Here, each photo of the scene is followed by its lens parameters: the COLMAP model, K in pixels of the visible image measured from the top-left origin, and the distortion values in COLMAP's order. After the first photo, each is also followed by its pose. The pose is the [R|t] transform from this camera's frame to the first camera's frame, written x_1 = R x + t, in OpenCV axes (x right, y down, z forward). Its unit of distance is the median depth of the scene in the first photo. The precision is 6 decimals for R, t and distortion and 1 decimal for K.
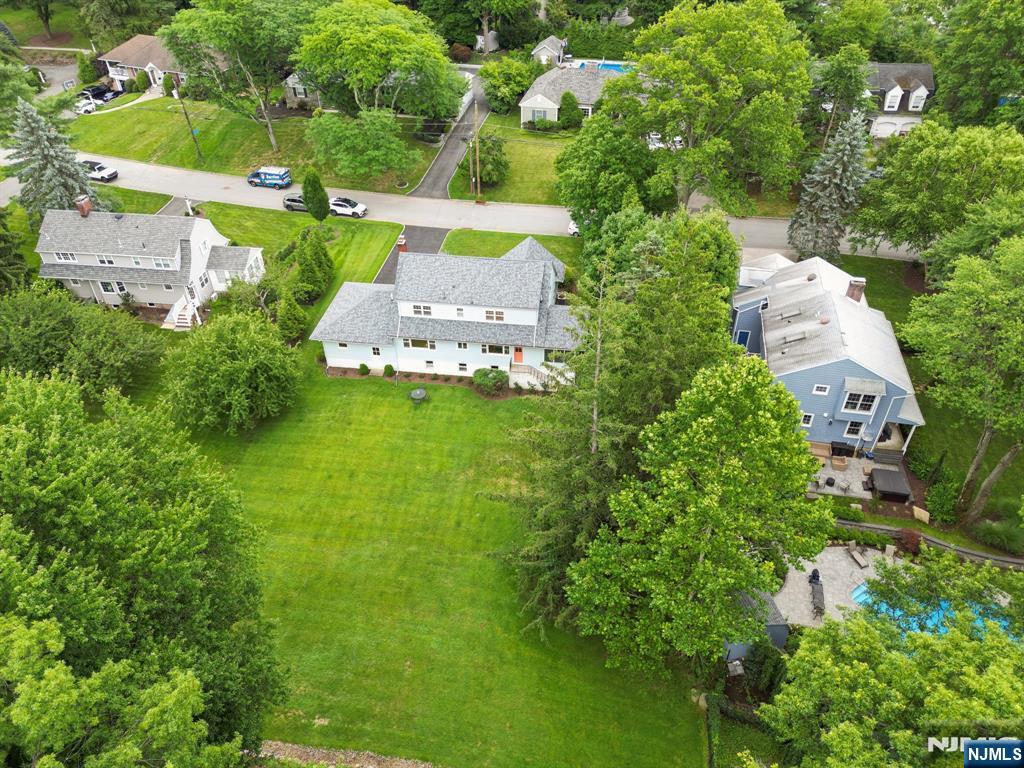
lens RADIAL K [[714.1, 0, 515.6], [0, 714.1, 384.5], [0, 0, 1]] dist [0.045834, -0.031571]
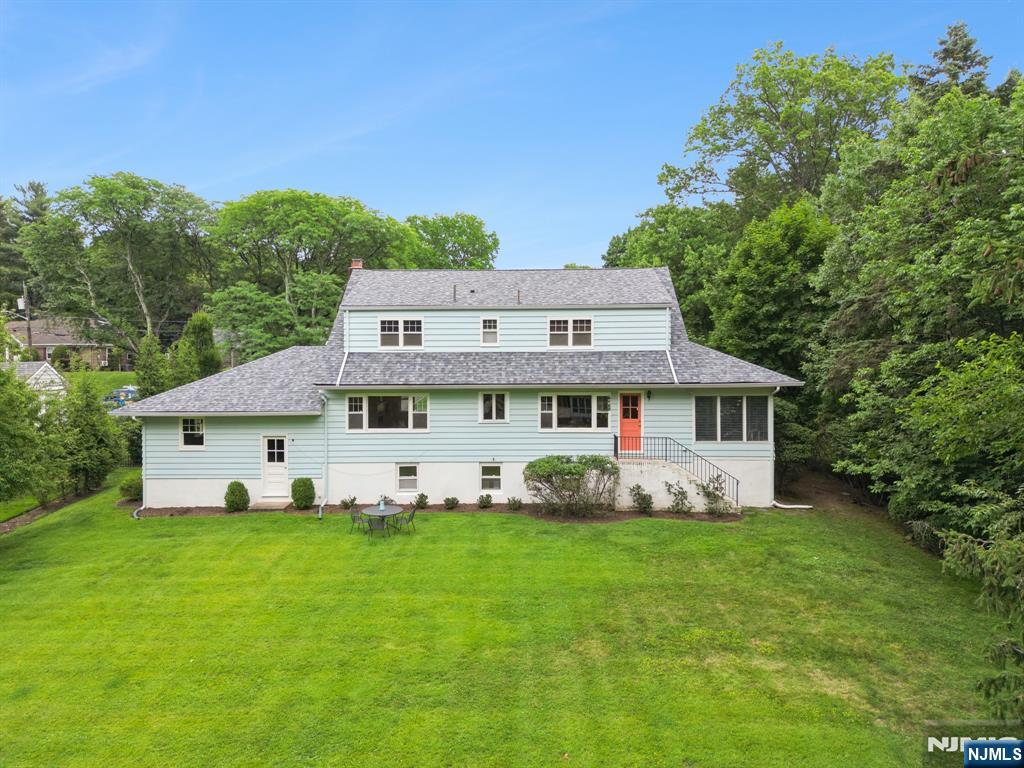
lens RADIAL K [[714.1, 0, 505.8], [0, 714.1, 381.9], [0, 0, 1]] dist [0.045834, -0.031571]
pose [[0.993630, 0.007262, 0.112458, -0.114519], [0.065508, 0.774779, -0.628830, 0.194064], [-0.091696, 0.632191, 0.769368, 0.668925]]
